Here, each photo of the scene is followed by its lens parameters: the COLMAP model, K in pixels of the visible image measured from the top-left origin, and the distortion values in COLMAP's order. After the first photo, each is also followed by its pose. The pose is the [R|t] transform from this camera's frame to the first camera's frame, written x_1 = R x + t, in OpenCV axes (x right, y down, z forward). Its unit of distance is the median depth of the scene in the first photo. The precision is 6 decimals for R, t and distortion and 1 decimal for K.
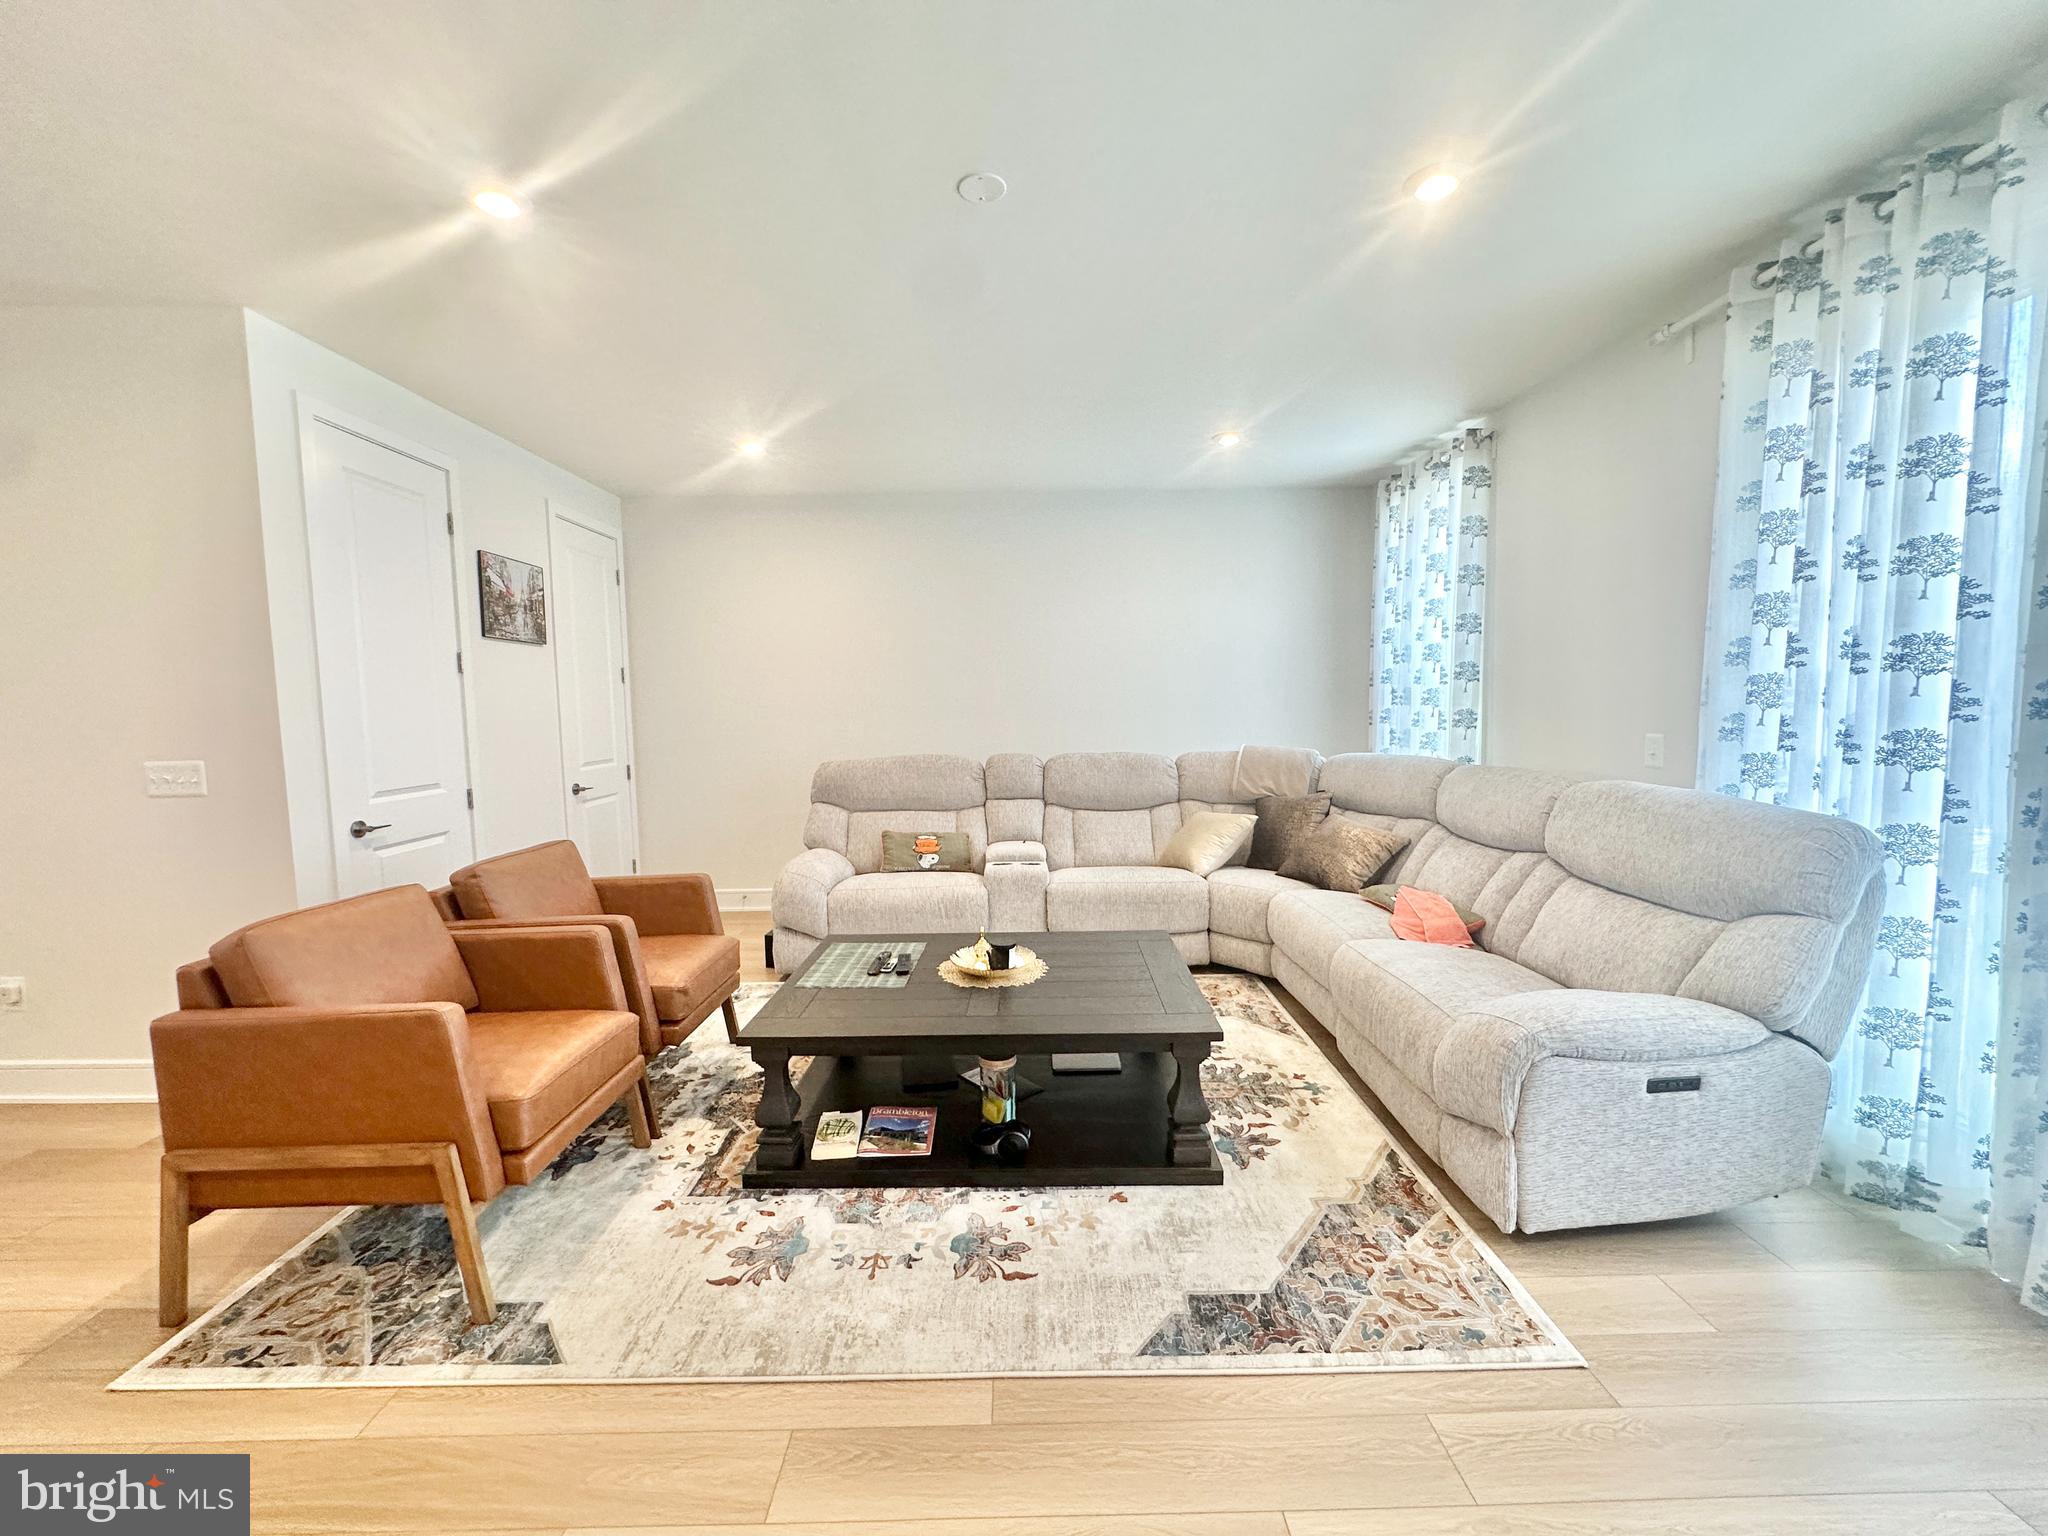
lens RADIAL K [[817.7, 0, 1022.8], [0, 817.7, 769.2], [0, 0, 1]] dist [-0.000688, -0.000067]
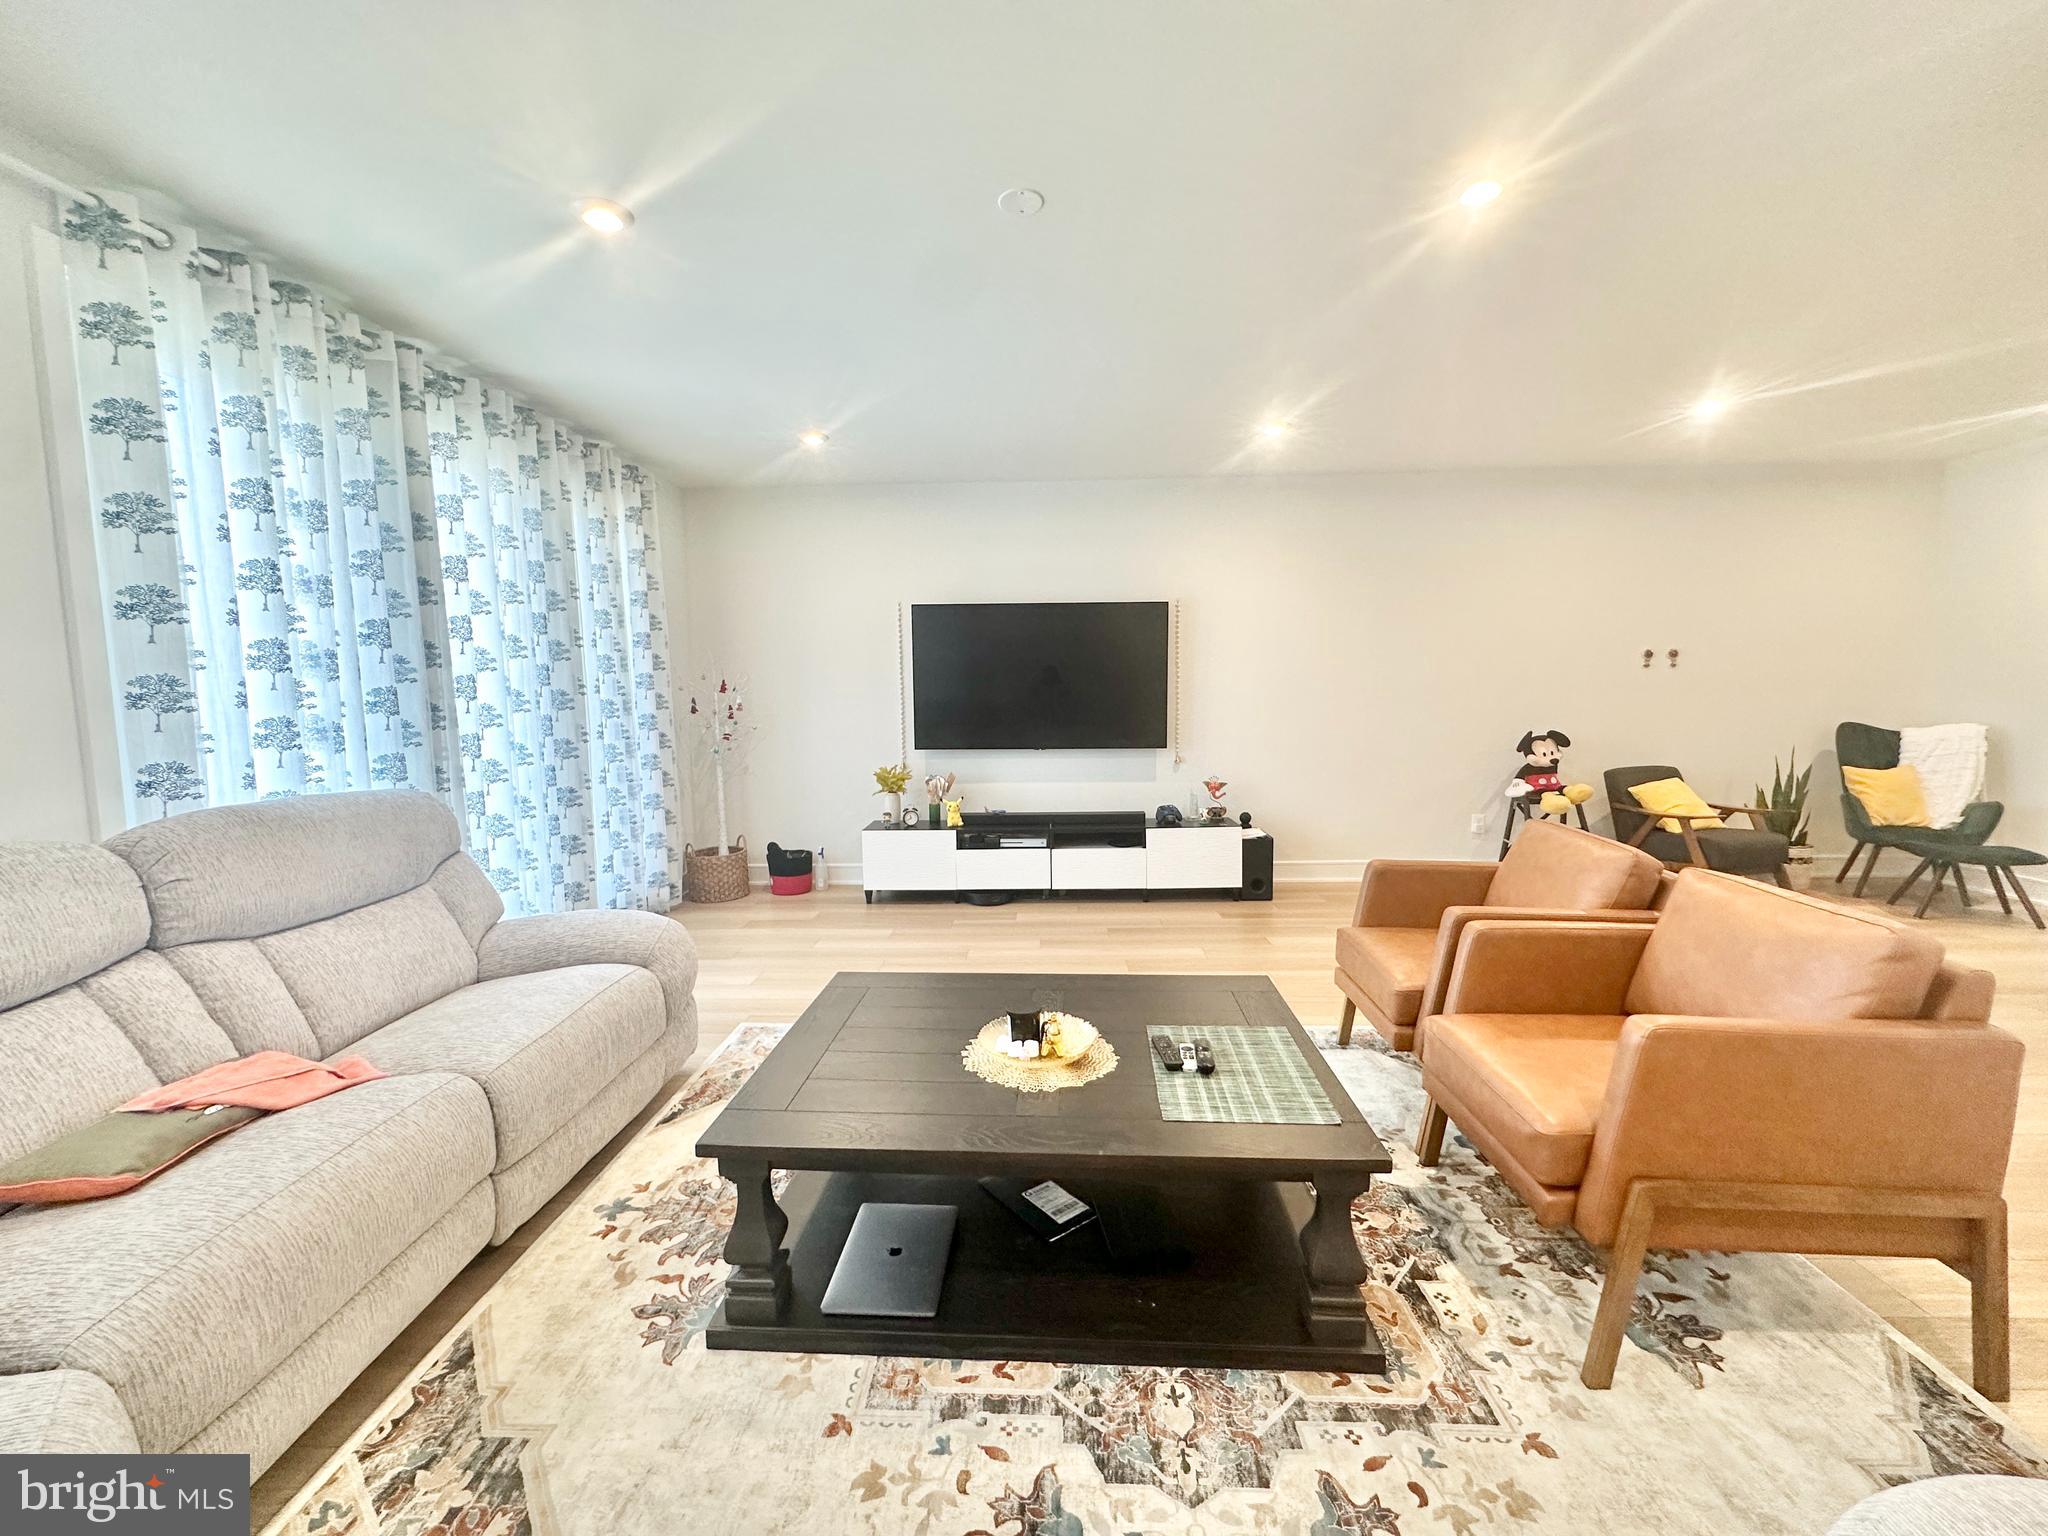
lens RADIAL K [[817.7, 0, 1022.8], [0, 817.7, 769.2], [0, 0, 1]] dist [-0.000688, -0.000067]
pose [[-0.998526, 0.026270, 0.047498, -0.063308], [0.034426, 0.983062, 0.180011, -0.130915], [-0.041964, 0.181381, -0.982517, 1.670032]]
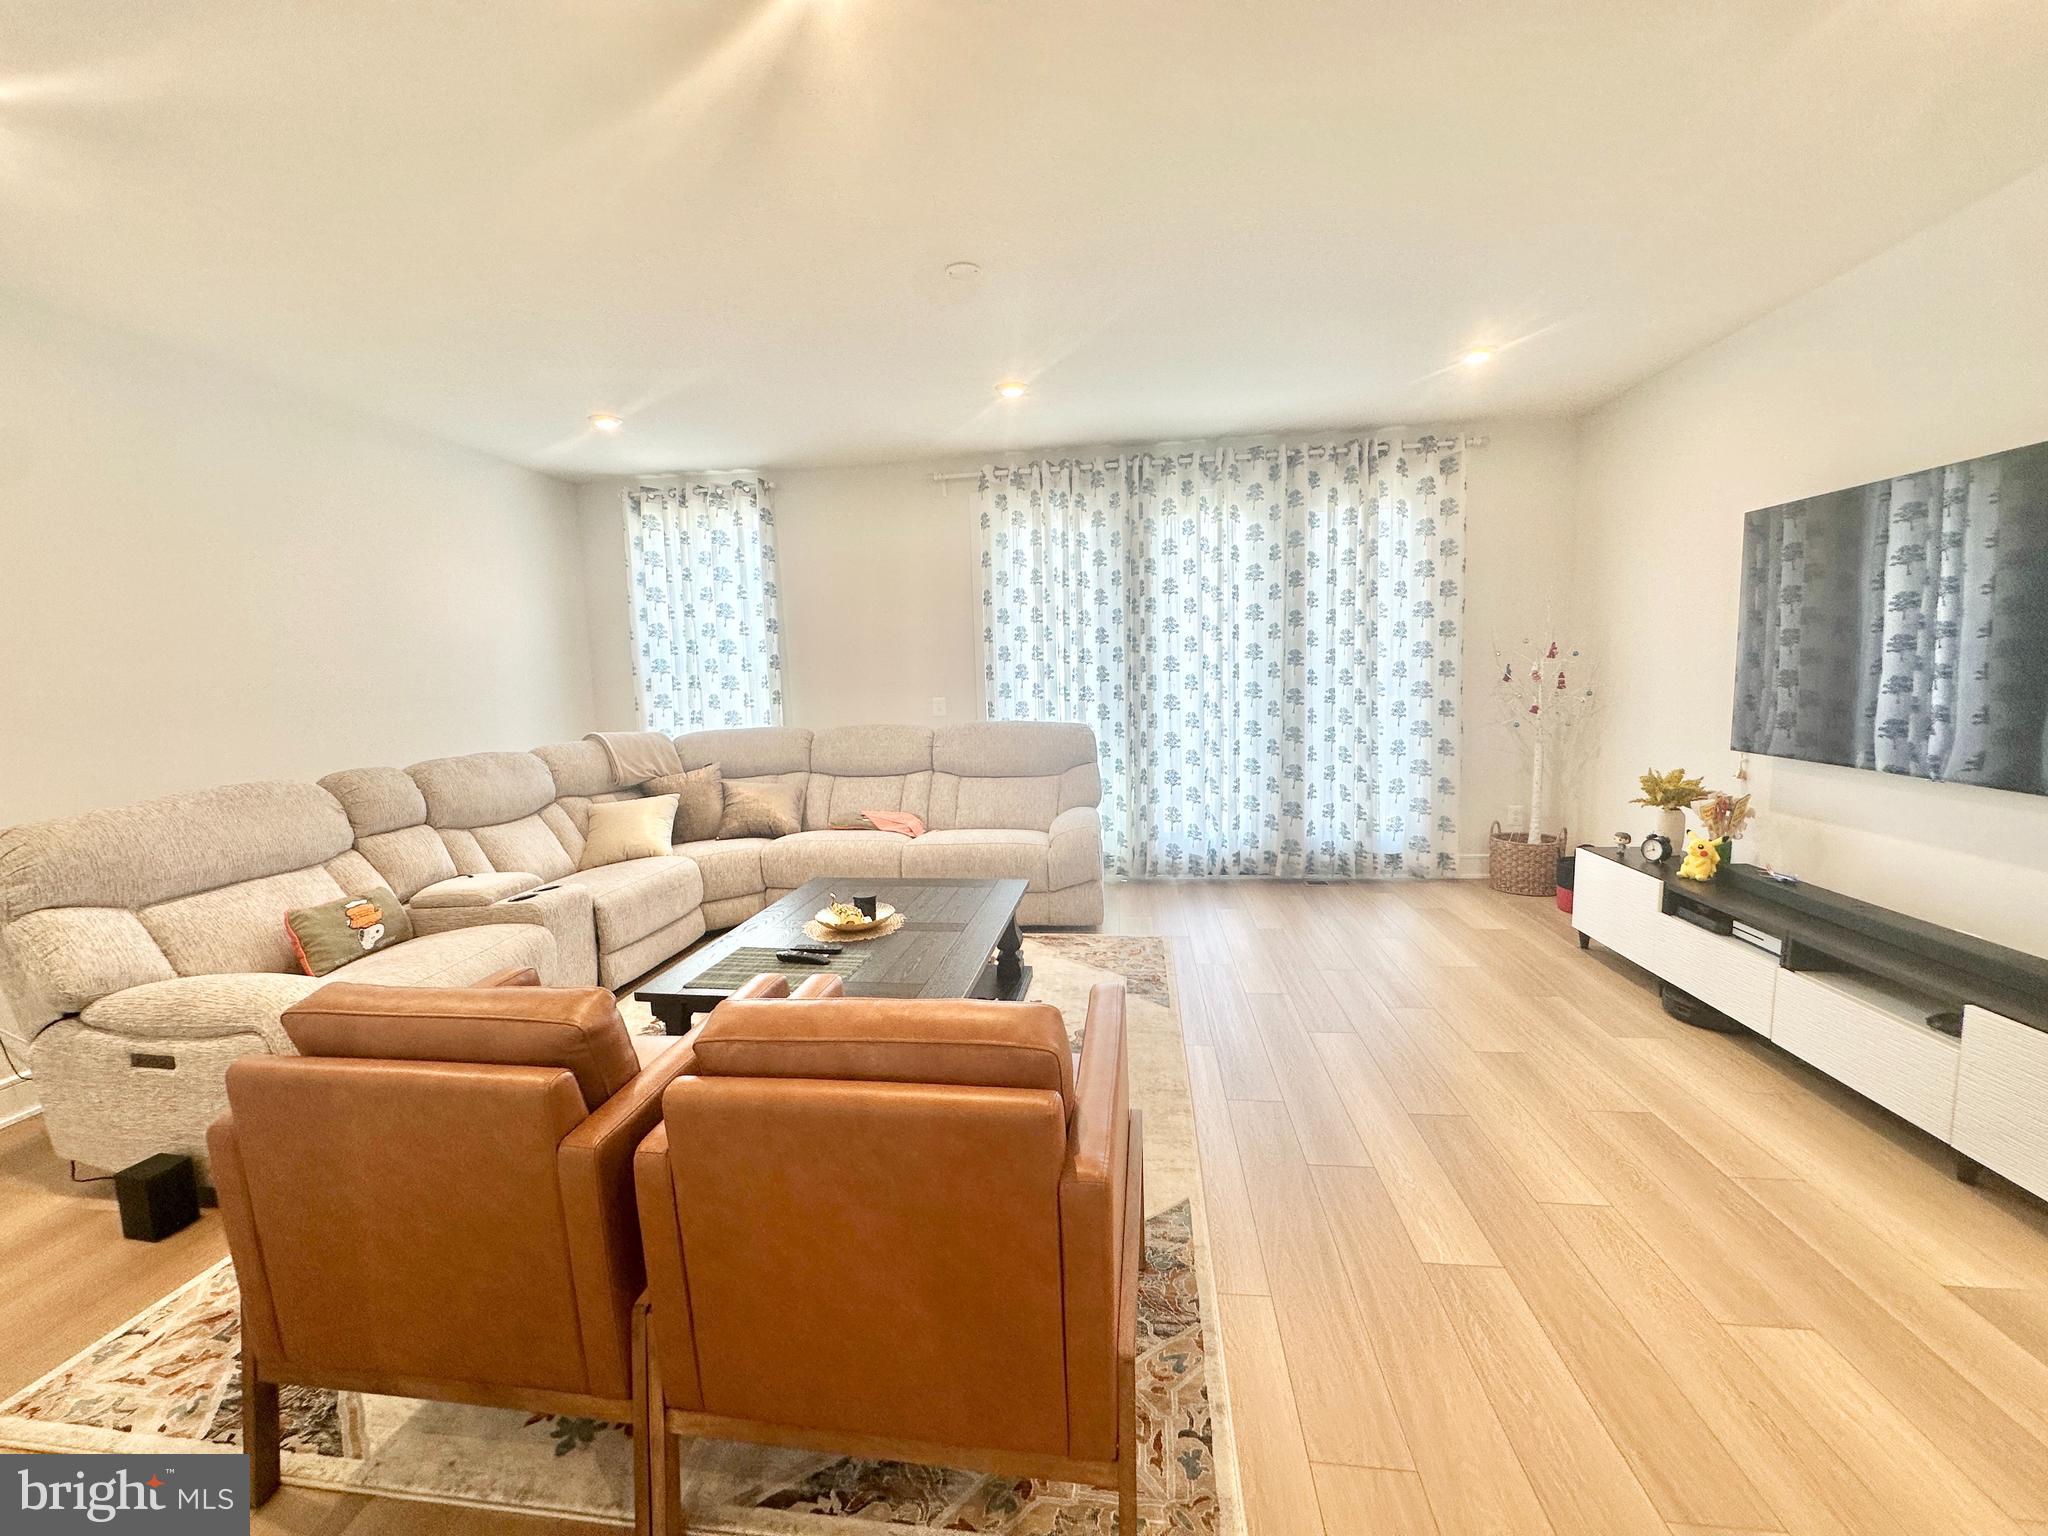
lens RADIAL K [[817.7, 0, 1022.8], [0, 817.7, 769.2], [0, 0, 1]] dist [-0.000688, -0.000067]
pose [[0.135300, -0.106416, 0.985073, -1.056826], [0.111844, 0.989501, 0.091532, -0.032944], [-0.984472, 0.097790, 0.145781, 0.608681]]
